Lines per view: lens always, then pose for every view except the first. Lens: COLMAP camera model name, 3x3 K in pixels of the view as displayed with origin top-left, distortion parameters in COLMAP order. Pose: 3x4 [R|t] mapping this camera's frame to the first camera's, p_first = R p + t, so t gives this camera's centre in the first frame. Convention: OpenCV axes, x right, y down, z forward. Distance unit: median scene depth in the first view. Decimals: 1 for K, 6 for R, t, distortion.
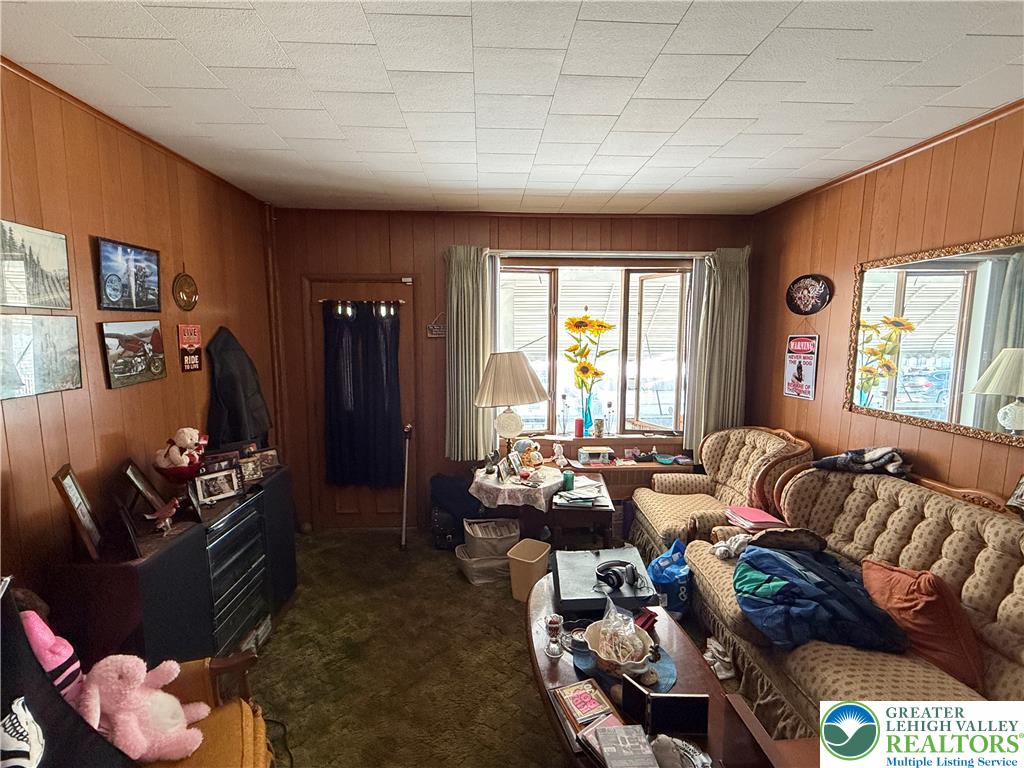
lens RADIAL K [[471.9, 0, 508.6], [0, 471.9, 382.1], [0, 0, 1]] dist [-0.000154, 0.000004]
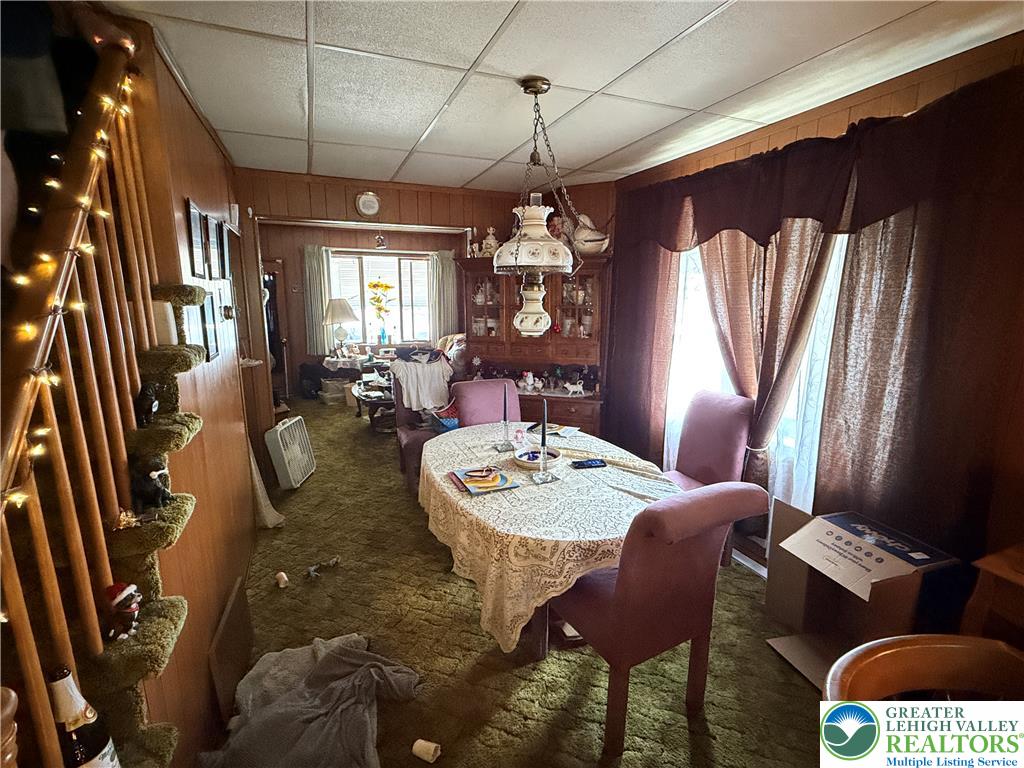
lens RADIAL K [[471.9, 0, 508.6], [0, 471.9, 387.4], [0, 0, 1]] dist [-0.000154, 0.000004]
pose [[0.941913, -0.060516, 0.330359, -0.003620], [0.034636, 0.995891, 0.083676, 0.159621], [-0.334065, -0.067373, 0.940139, -1.100024]]
